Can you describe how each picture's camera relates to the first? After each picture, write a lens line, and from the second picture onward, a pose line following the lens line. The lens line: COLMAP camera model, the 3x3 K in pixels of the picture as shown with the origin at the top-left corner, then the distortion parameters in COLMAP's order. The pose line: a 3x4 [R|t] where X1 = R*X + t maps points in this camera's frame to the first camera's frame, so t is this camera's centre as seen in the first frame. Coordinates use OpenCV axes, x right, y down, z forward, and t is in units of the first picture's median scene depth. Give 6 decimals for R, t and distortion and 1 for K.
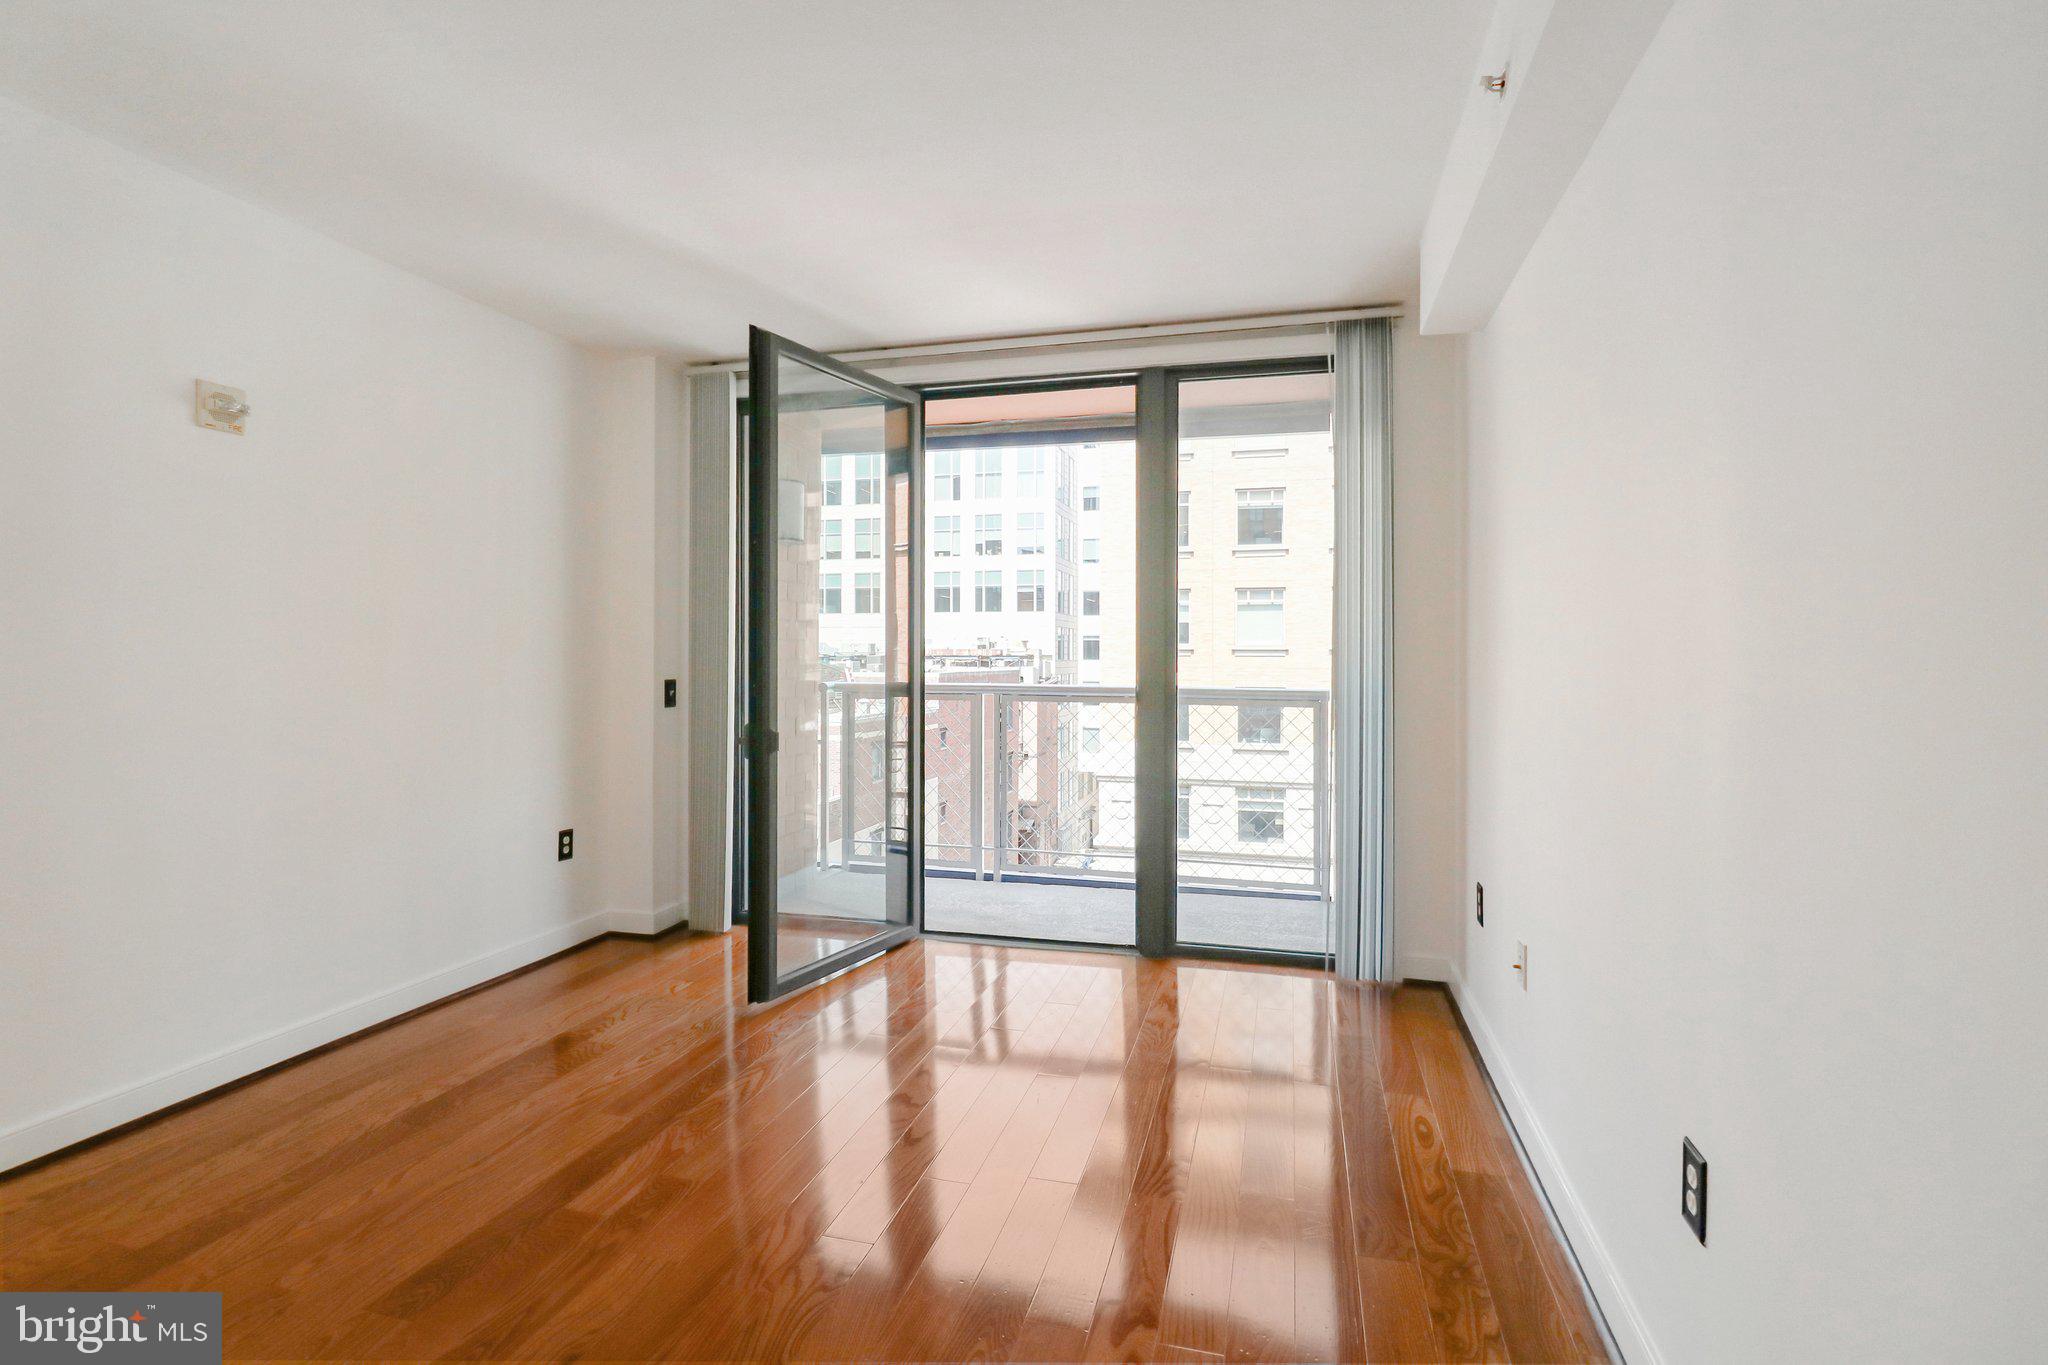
lens RADIAL K [[976.6, 0, 970.8], [0, 976.6, 635.5], [0, 0, 1]] dist [-0.008689, -0.008984]
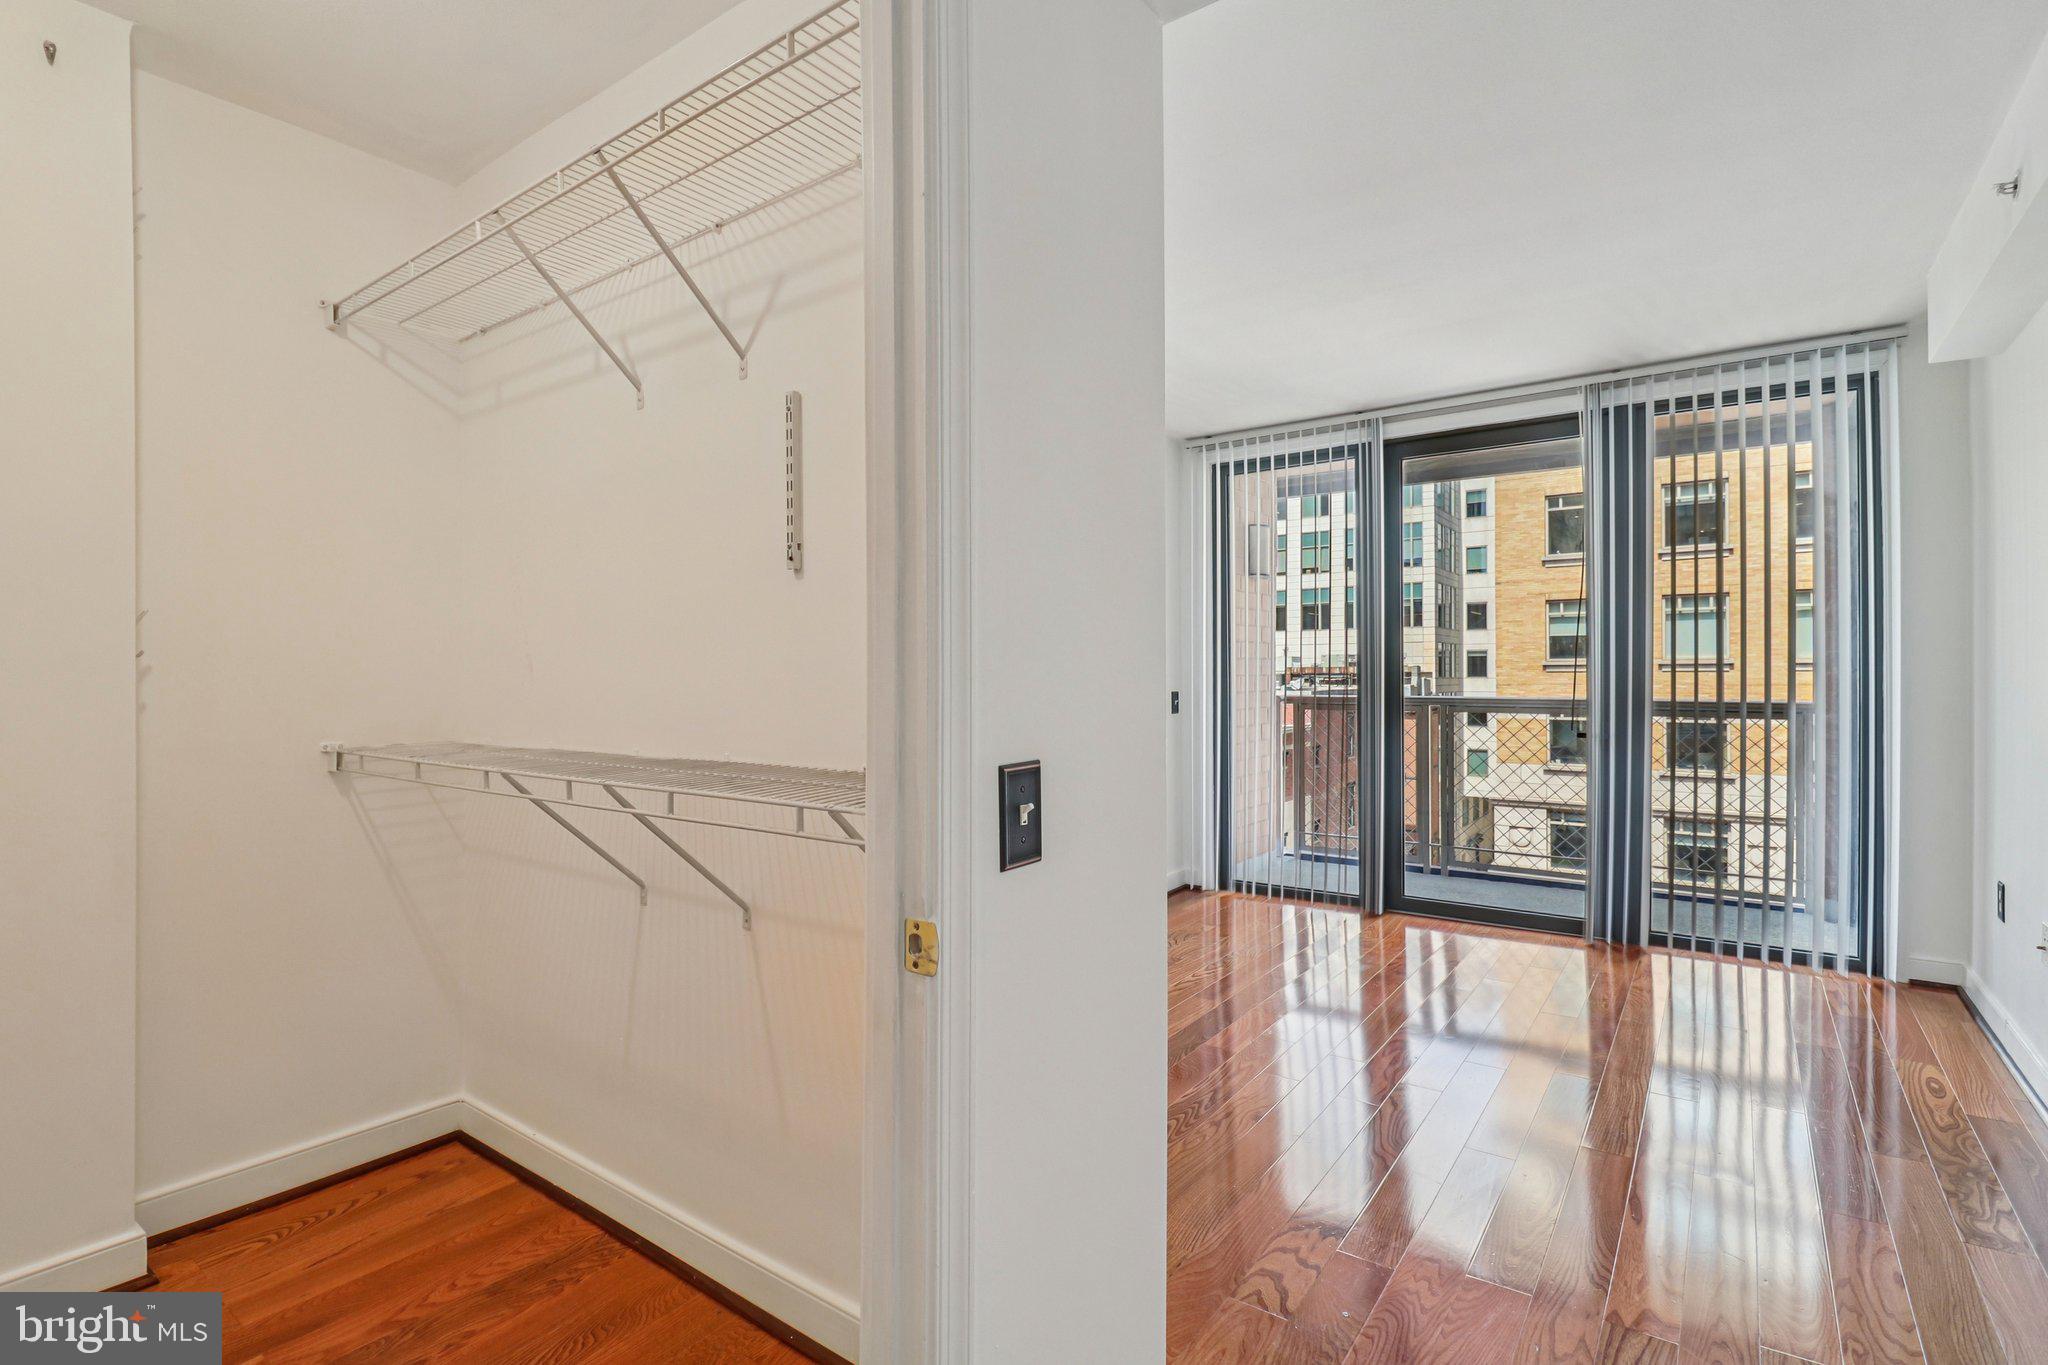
lens RADIAL K [[976.6, 0, 934.5], [0, 976.6, 671.3], [0, 0, 1]] dist [-0.008689, -0.008984]
pose [[0.933658, -0.009070, -0.358051, -0.147754], [0.014675, 0.999809, 0.012940, -0.002552], [0.357865, -0.017336, 0.933612, -0.295828]]
